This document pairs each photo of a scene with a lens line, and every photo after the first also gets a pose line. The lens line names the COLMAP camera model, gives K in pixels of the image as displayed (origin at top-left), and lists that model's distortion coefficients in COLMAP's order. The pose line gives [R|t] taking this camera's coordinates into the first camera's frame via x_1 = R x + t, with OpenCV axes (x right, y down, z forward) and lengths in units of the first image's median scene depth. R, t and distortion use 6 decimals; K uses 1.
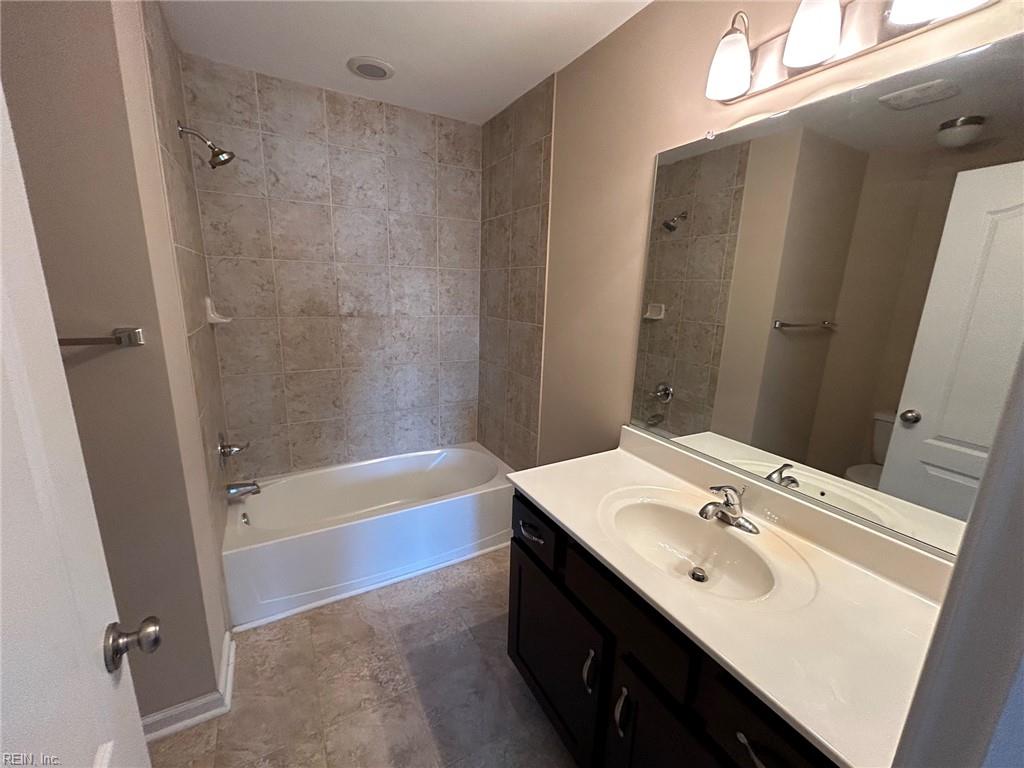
lens RADIAL K [[412.5, 0, 509.4], [0, 412.5, 382.8], [0, 0, 1]] dist [-0.000428, -0.000121]
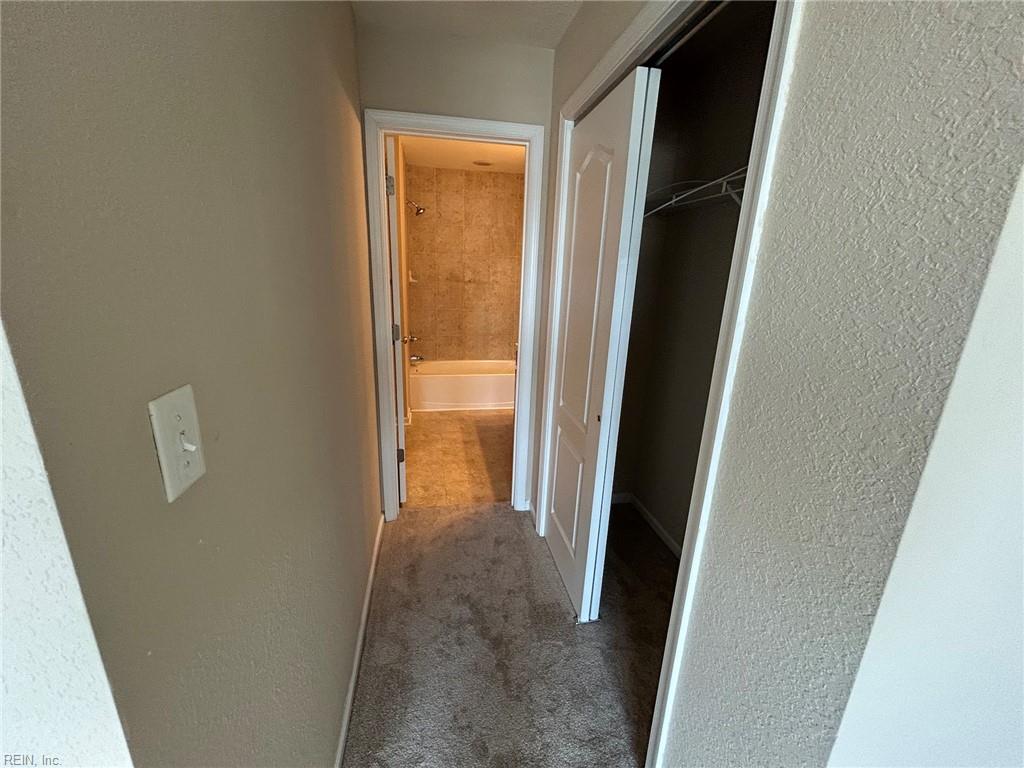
lens RADIAL K [[412.5, 0, 509.4], [0, 412.5, 382.8], [0, 0, 1]] dist [-0.000428, -0.000121]
pose [[0.946905, 0.091616, -0.308185, 0.478379], [-0.079779, 0.995516, 0.050823, 0.216381], [0.311460, -0.023538, 0.949968, -0.877613]]
